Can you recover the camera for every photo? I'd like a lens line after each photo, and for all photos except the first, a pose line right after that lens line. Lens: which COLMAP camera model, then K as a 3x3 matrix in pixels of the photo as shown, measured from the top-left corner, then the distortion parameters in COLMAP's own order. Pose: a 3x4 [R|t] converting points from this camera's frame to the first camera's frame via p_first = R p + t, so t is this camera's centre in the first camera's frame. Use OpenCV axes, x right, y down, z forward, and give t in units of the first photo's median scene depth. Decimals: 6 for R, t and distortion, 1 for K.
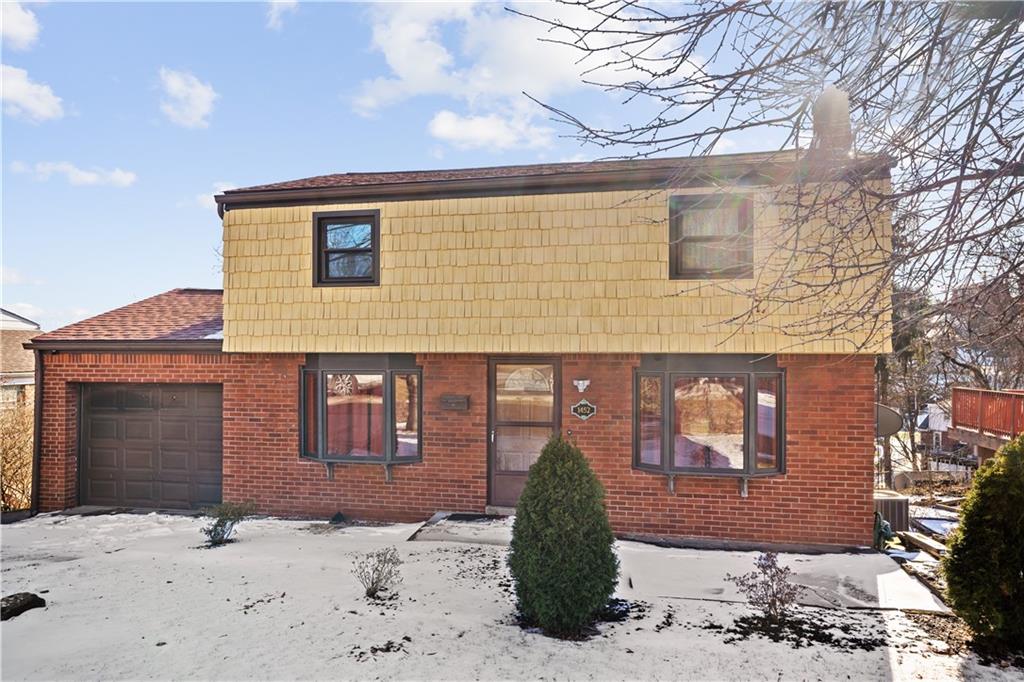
lens RADIAL K [[663.1, 0, 512.0], [0, 663.1, 341.0], [0, 0, 1]] dist [0.001642, 0.003019]
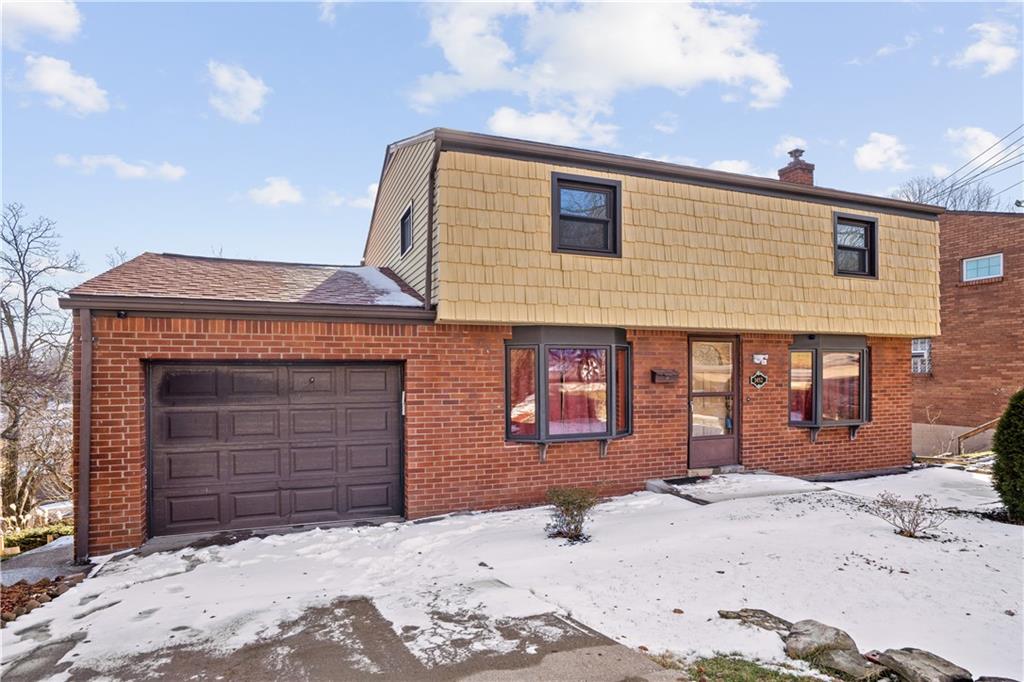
lens RADIAL K [[564.5, 0, 512.7], [0, 564.5, 359.7], [0, 0, 1]] dist [-0.029397, 0.000296]
pose [[0.839576, 0.004823, 0.543221, -0.731748], [-0.015070, 0.999783, 0.014415, 0.053563], [-0.543033, -0.020289, 0.839466, 0.352774]]
